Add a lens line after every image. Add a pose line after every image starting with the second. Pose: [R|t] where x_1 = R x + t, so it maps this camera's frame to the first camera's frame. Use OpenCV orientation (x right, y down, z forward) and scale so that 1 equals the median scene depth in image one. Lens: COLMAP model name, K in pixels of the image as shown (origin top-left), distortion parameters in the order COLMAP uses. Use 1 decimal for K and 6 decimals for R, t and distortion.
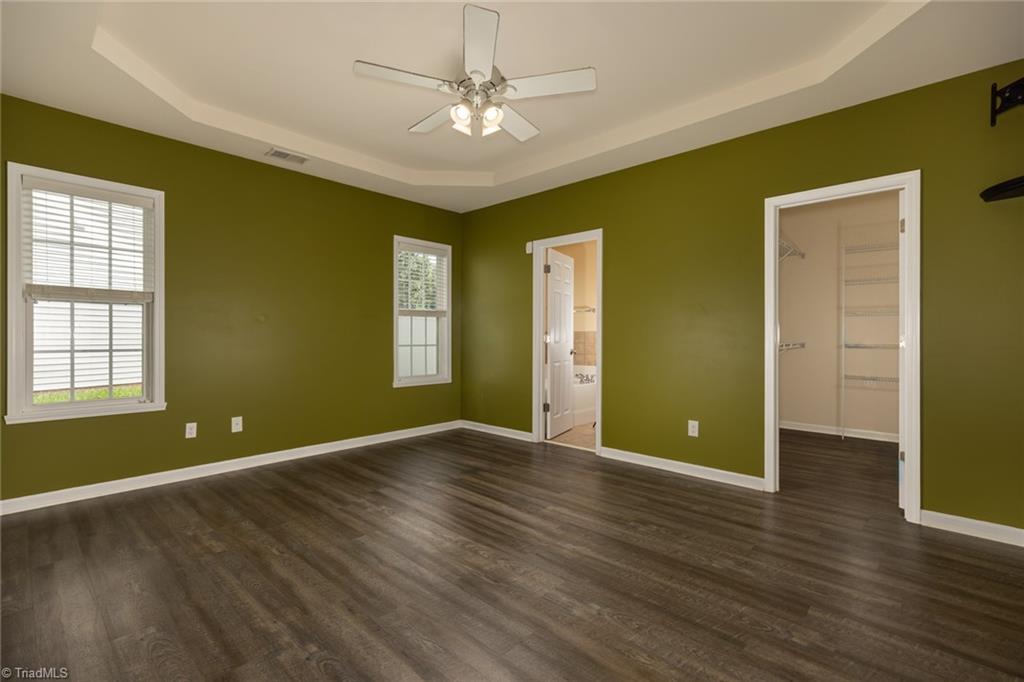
lens RADIAL K [[444.6, 0, 509.2], [0, 444.6, 337.4], [0, 0, 1]] dist [0.002727, 0.000342]
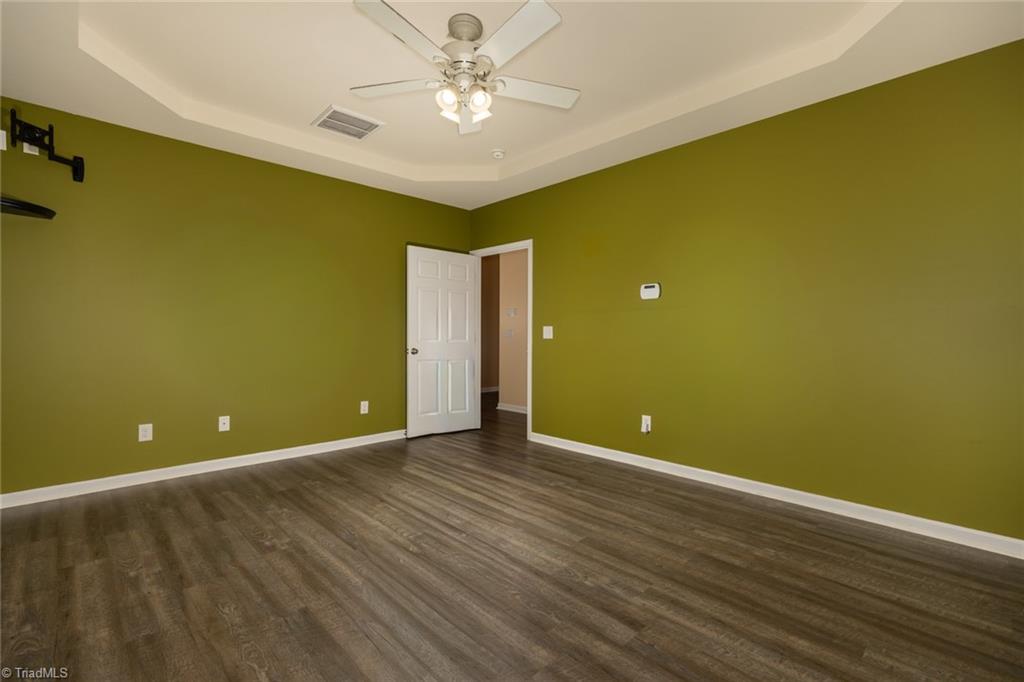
lens RADIAL K [[444.6, 0, 509.2], [0, 444.6, 337.4], [0, 0, 1]] dist [0.002727, 0.000342]
pose [[-0.998292, -0.006122, 0.058102, -0.224853], [-0.005874, 0.999973, 0.004442, -0.002170], [-0.058128, 0.004093, -0.998301, 1.937496]]
